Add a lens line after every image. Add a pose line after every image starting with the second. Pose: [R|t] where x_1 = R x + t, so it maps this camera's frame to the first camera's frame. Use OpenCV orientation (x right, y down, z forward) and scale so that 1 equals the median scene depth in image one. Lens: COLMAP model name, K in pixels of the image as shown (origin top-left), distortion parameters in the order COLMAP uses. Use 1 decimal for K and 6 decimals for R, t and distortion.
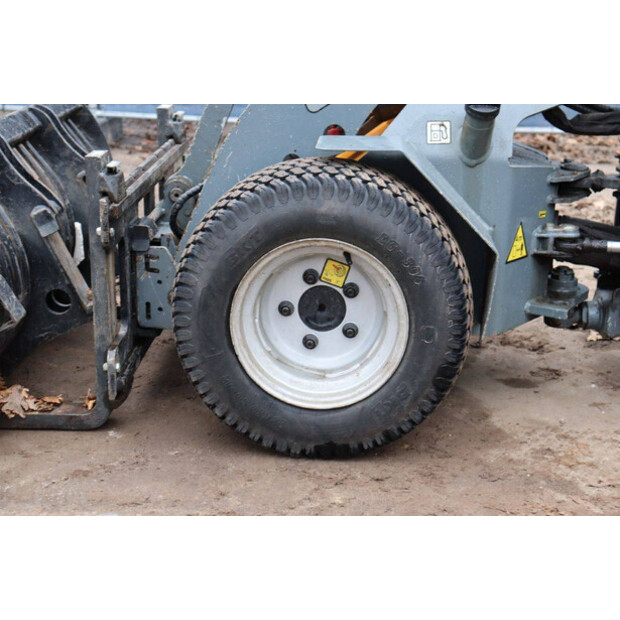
lens RADIAL K [[1104.8, 0, 317.0], [0, 1104.8, 291.1], [0, 0, 1]] dist [0.228269, 0.000000]
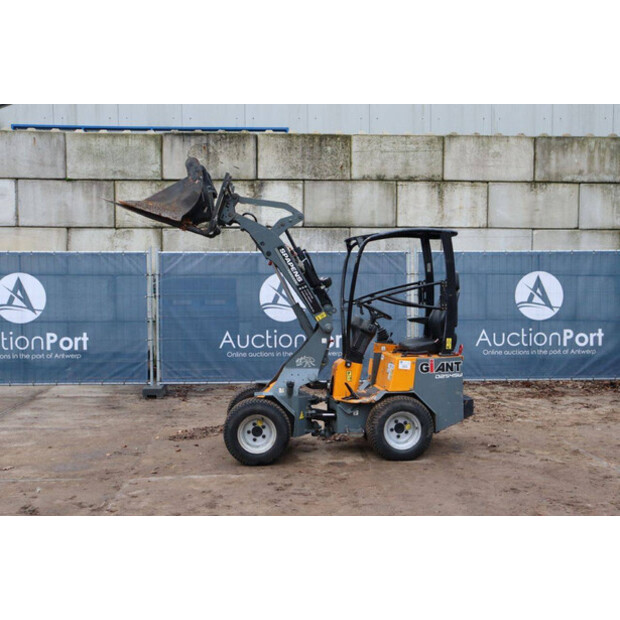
lens RADIAL K [[727.2, 0, 309.9], [0, 727.2, 315.6], [0, 0, 1]] dist [0.013043, 0.000000]
pose [[0.992813, -0.039208, 0.113074, -0.089507], [0.063186, 0.974123, -0.217009, 0.193996], [-0.101640, 0.222594, 0.969599, -1.801660]]
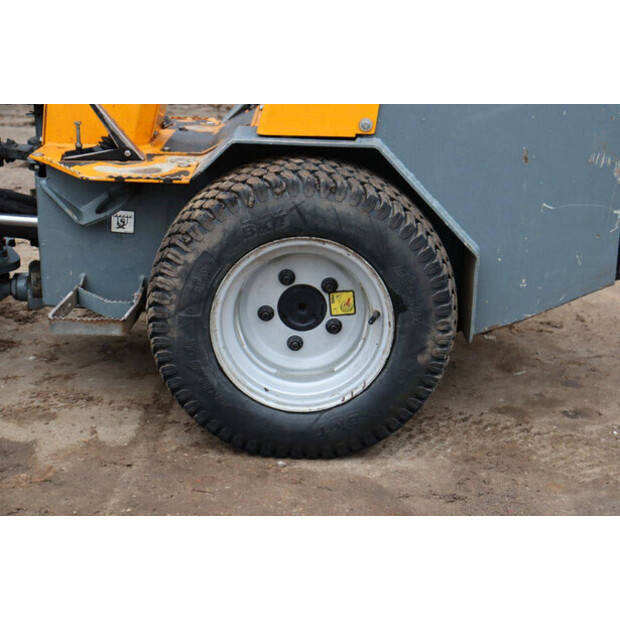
lens RADIAL K [[1065.3, 0, 312.6], [0, 1065.3, 305.8], [0, 0, 1]] dist [0.165701, 0.000000]
pose [[0.999987, 0.004629, 0.002245, 0.548423], [-0.004737, 0.998716, 0.050438, -0.012946], [-0.002009, -0.050448, 0.998725, 0.049595]]
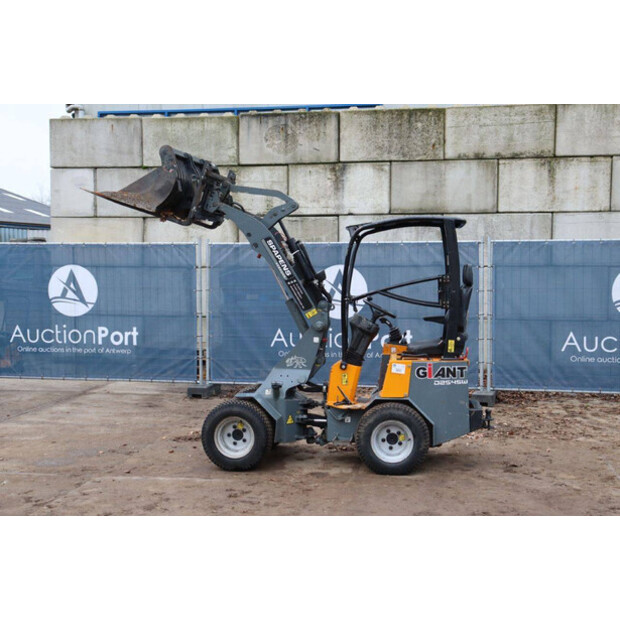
lens RADIAL K [[822.4, 0, 313.5], [0, 822.4, 310.4], [0, 0, 1]] dist [0.068685, 0.000000]
pose [[0.993344, -0.025348, -0.112359, 0.601983], [-0.000752, 0.974037, -0.226389, 0.243005], [0.115181, 0.224966, 0.967535, -1.917690]]
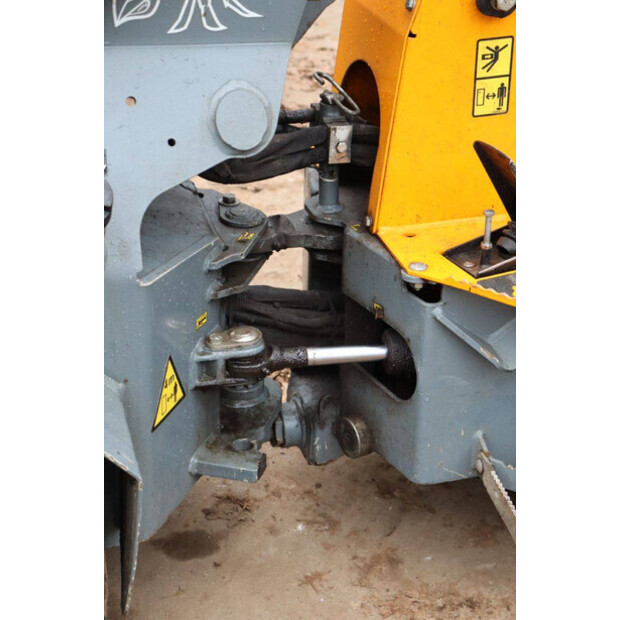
lens RADIAL K [[1447.0, 0, 314.2], [0, 1447.0, 311.8], [0, 0, 1]] dist [0.471780, 0.000000]
pose [[0.953962, -0.144408, 0.262872, 0.056447], [0.085831, 0.971245, 0.222071, -0.247045], [-0.287383, -0.189284, 0.938926, 0.256979]]
